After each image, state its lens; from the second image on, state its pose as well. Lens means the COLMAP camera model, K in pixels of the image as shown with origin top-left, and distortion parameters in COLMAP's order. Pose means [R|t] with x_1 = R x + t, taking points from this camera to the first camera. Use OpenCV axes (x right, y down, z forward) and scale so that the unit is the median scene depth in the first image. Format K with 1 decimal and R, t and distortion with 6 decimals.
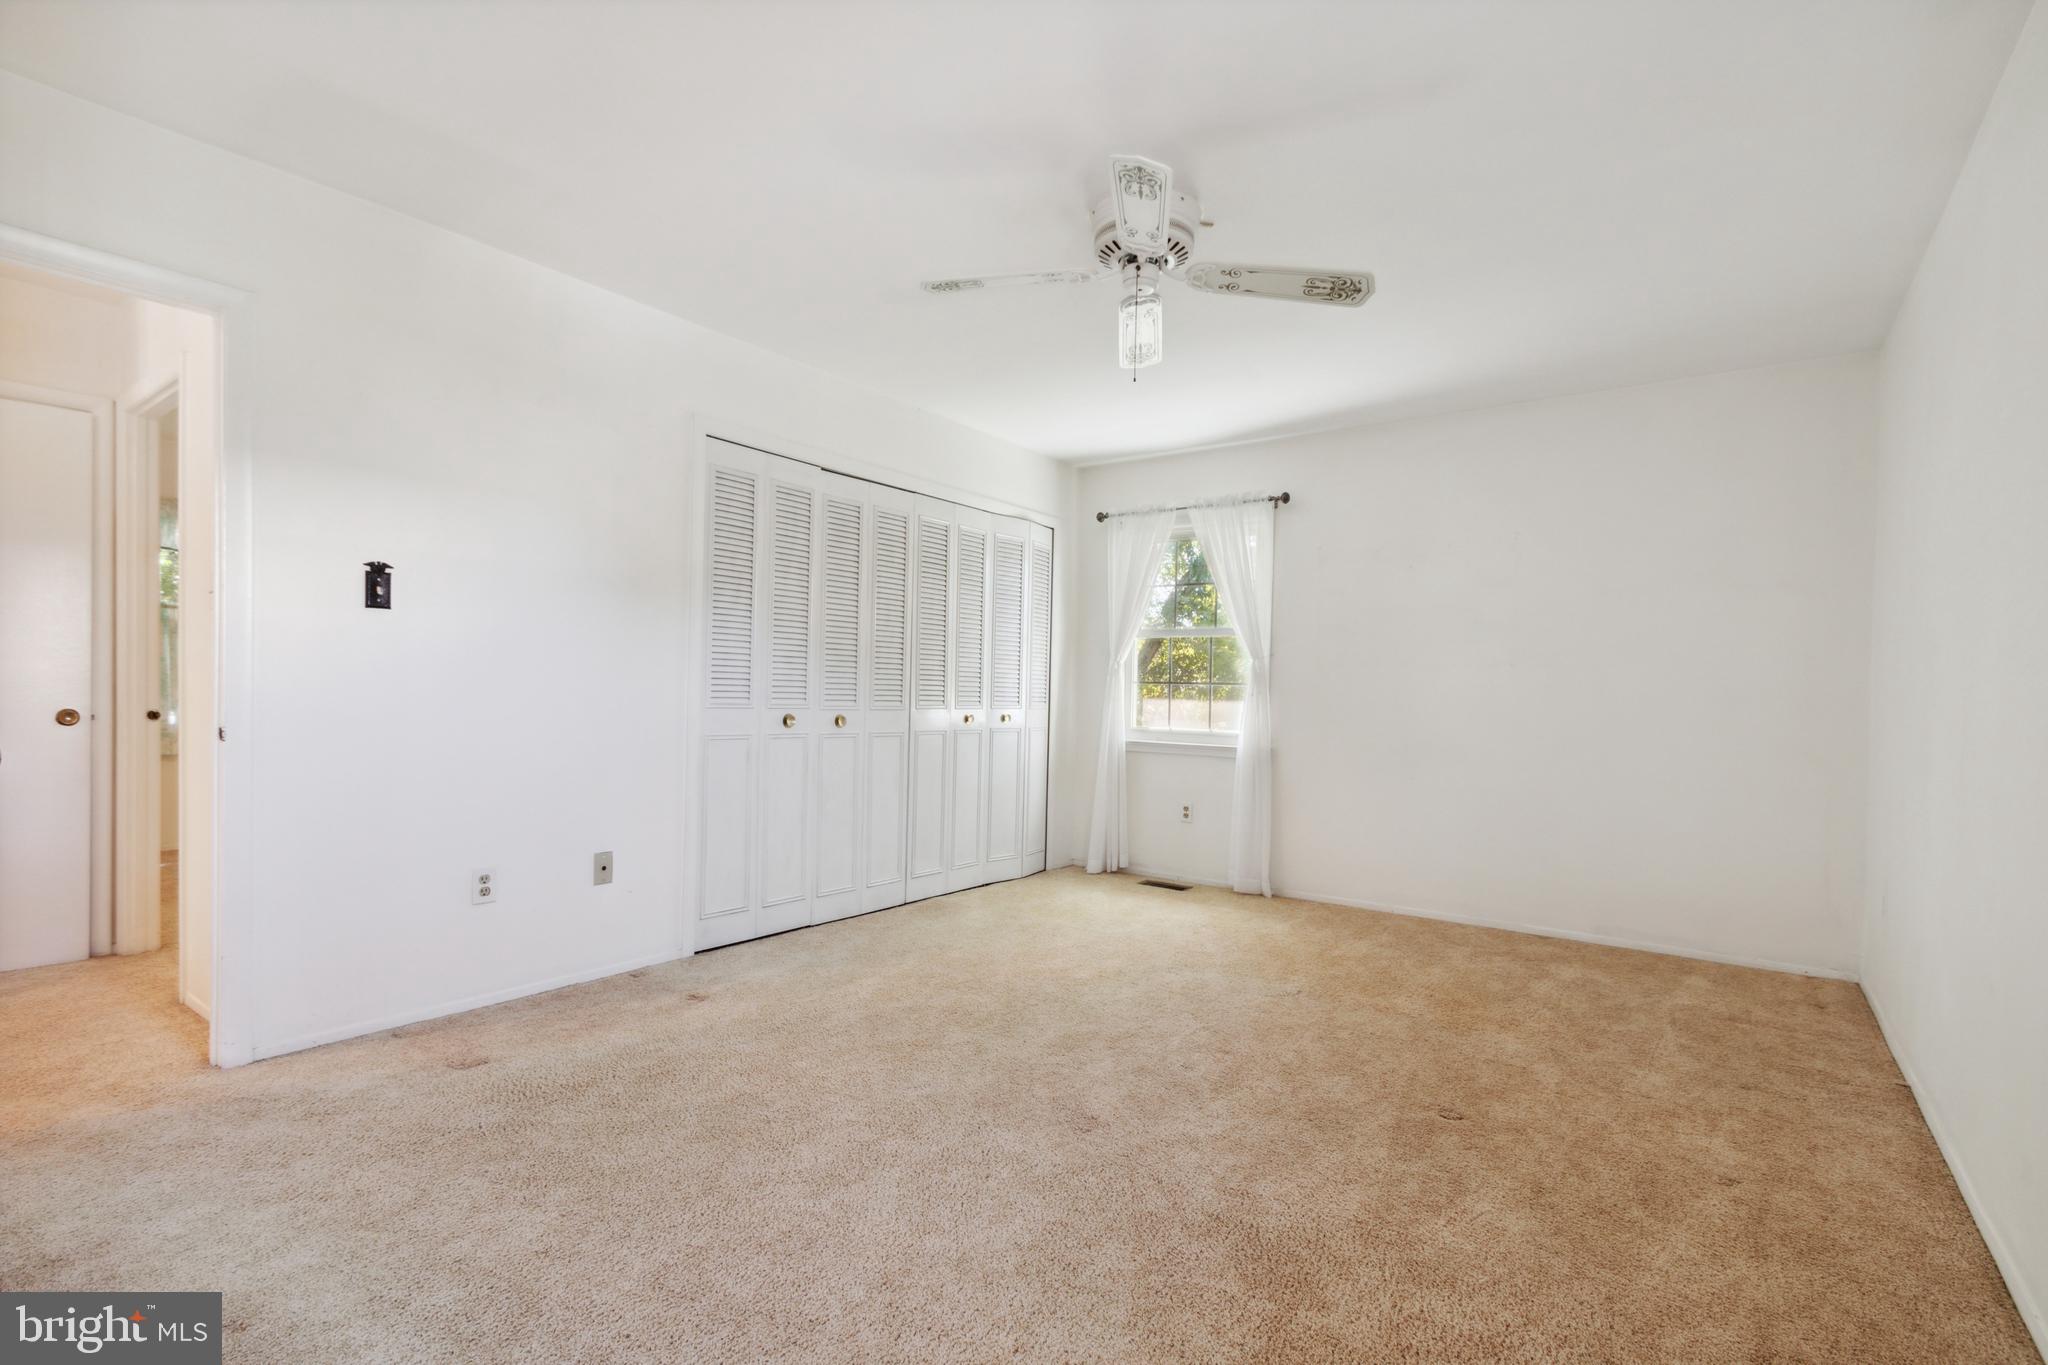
lens RADIAL K [[923.6, 0, 1026.7], [0, 923.6, 733.3], [0, 0, 1]] dist [0.000586, 0.000015]
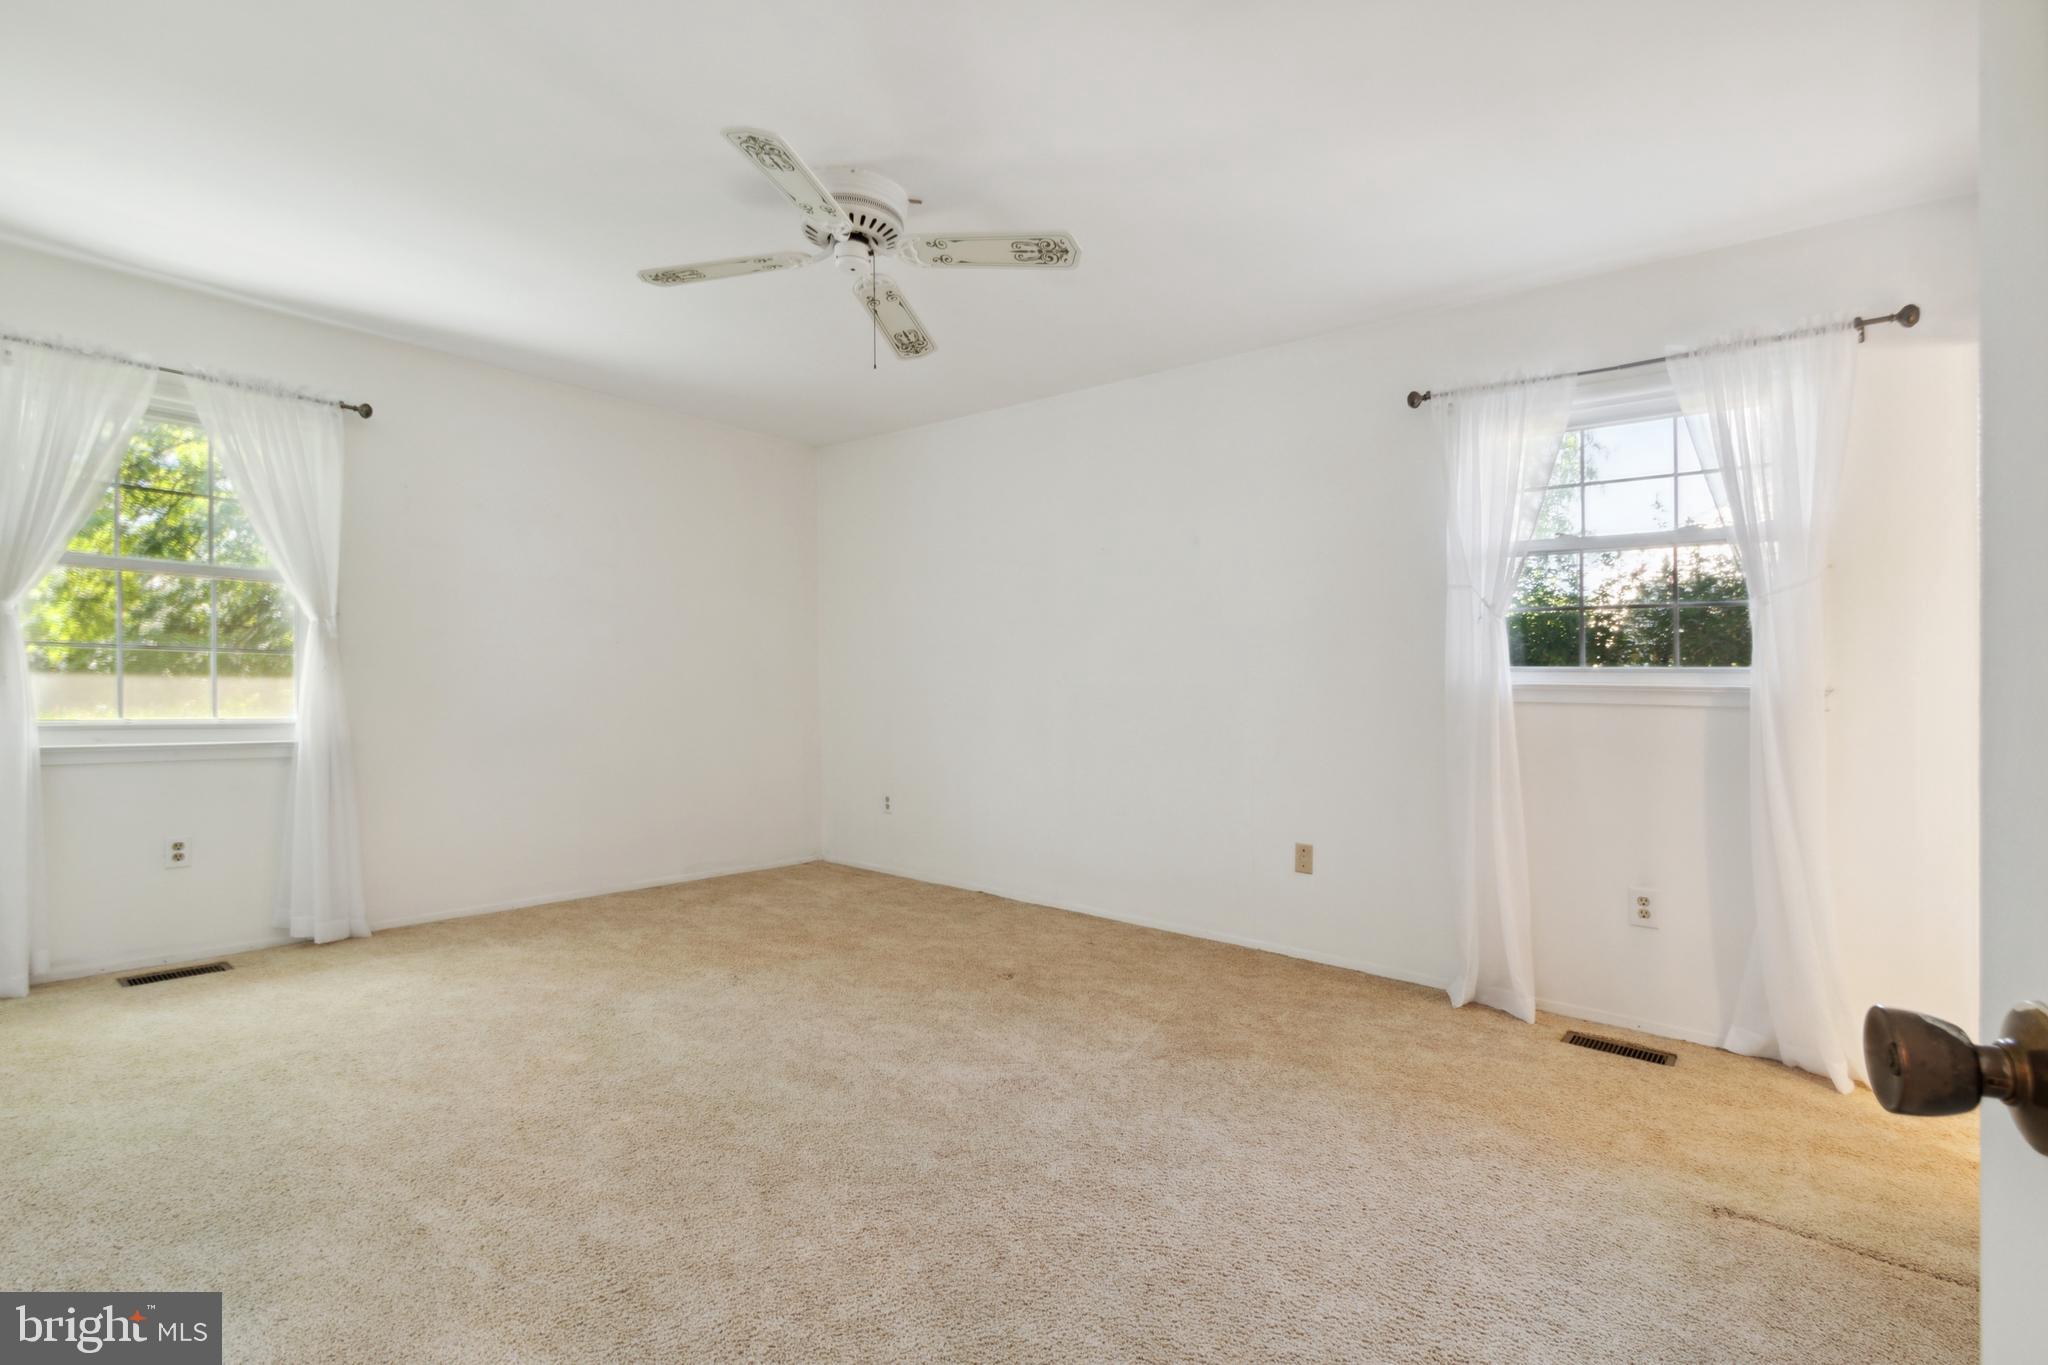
lens RADIAL K [[935.7, 0, 1024.0], [0, 935.7, 682.5], [0, 0, 1]] dist [0.000275, -0.013479]
pose [[0.072899, -0.014118, 0.997239, -0.495853], [0.026293, 0.999579, 0.012229, -0.027073], [-0.996993, 0.025329, 0.073240, 0.444163]]
